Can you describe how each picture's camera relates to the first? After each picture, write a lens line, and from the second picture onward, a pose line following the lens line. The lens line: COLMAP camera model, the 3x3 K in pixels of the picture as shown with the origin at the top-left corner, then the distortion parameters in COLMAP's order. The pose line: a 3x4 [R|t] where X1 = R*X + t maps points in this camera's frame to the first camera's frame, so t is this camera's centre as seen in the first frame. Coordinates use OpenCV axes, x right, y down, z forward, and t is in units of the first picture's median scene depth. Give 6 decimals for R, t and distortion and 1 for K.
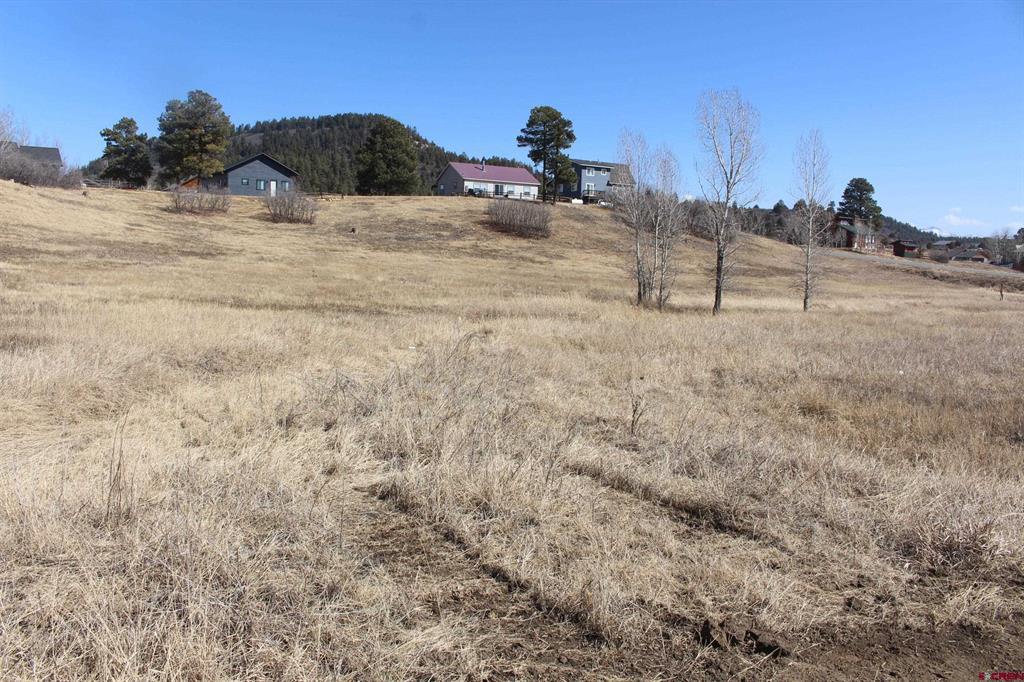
lens RADIAL K [[851.4, 0, 494.1], [0, 851.4, 347.2], [0, 0, 1]] dist [-0.158087, 0.133535]
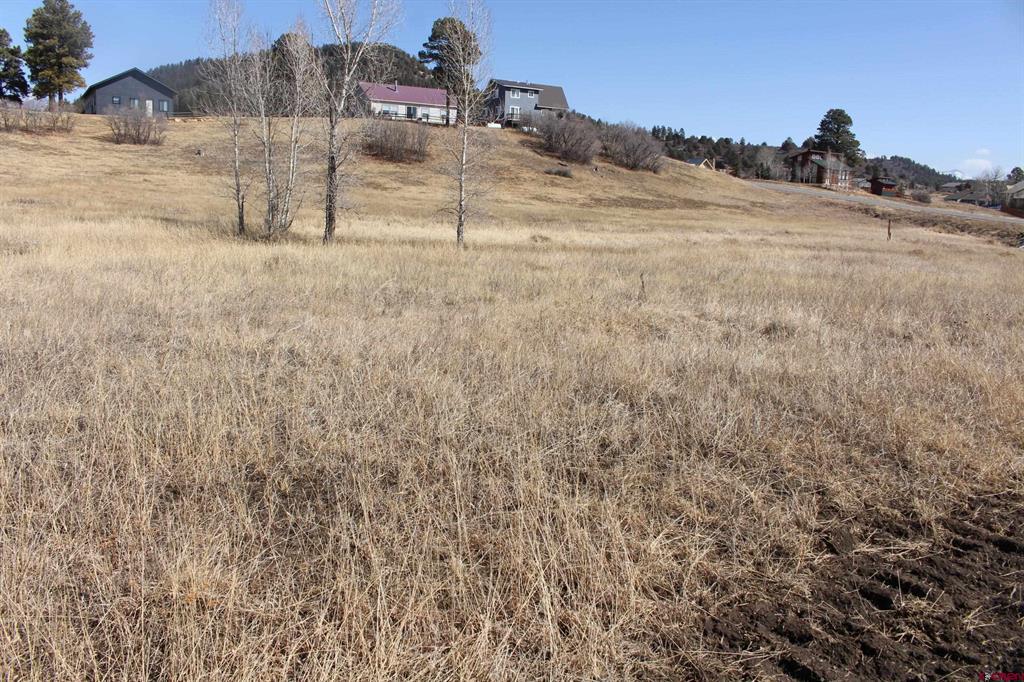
lens RADIAL K [[851.4, 0, 500.1], [0, 851.4, 342.8], [0, 0, 1]] dist [-0.158087, 0.133535]
pose [[0.999713, 0.018399, -0.015317, 0.150873], [-0.017283, 0.997392, 0.070082, -0.003471], [0.016566, -0.069797, 0.997424, 0.097485]]
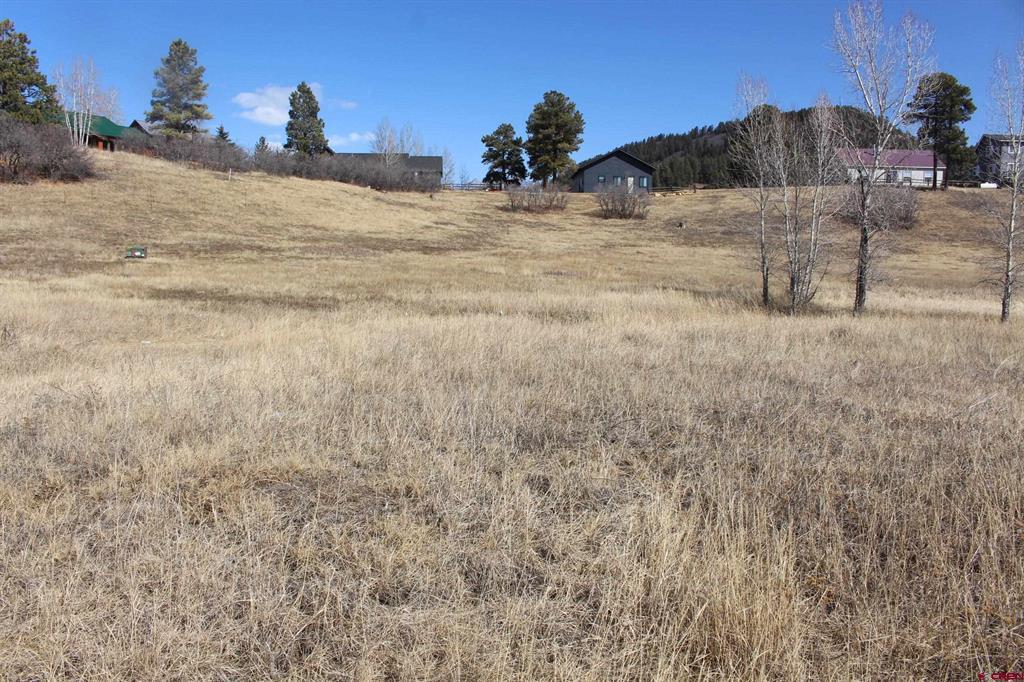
lens RADIAL K [[851.4, 0, 494.9], [0, 851.4, 349.9], [0, 0, 1]] dist [-0.158087, 0.133535]
pose [[0.853777, 0.041103, -0.519014, 0.130759], [-0.040224, 0.999107, 0.012955, -0.003241], [0.519083, 0.009816, 0.854667, 0.085499]]
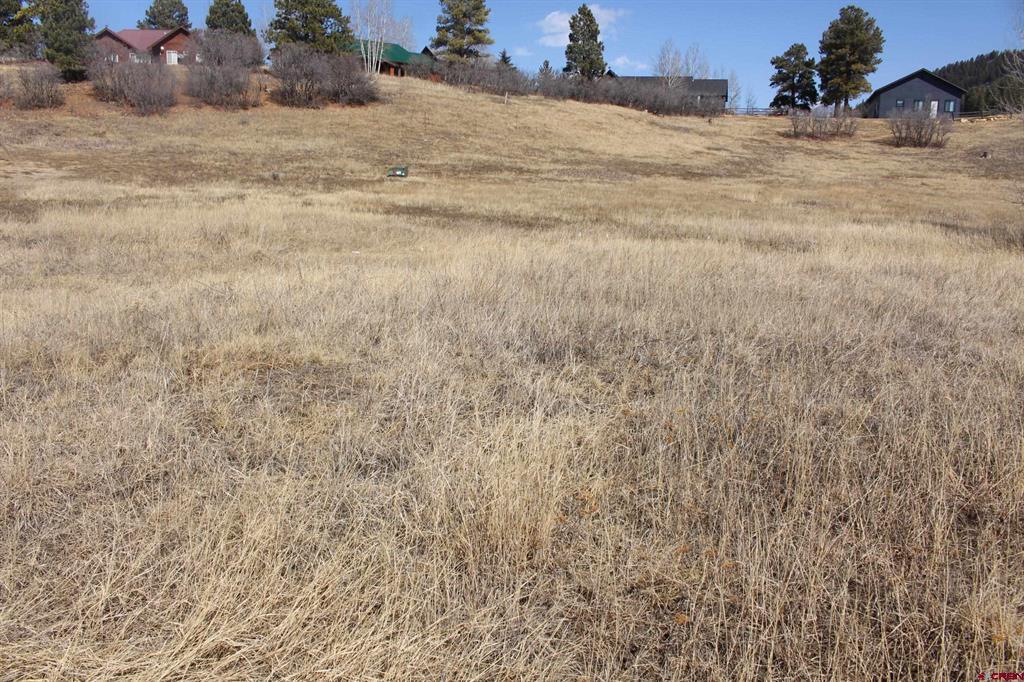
lens RADIAL K [[851.4, 0, 495.2], [0, 851.4, 342.8], [0, 0, 1]] dist [-0.158087, 0.133535]
pose [[0.632606, 0.138194, -0.762044, 0.148156], [-0.082044, 0.990373, 0.111492, -0.003324], [0.770116, -0.008009, 0.637854, 0.096649]]
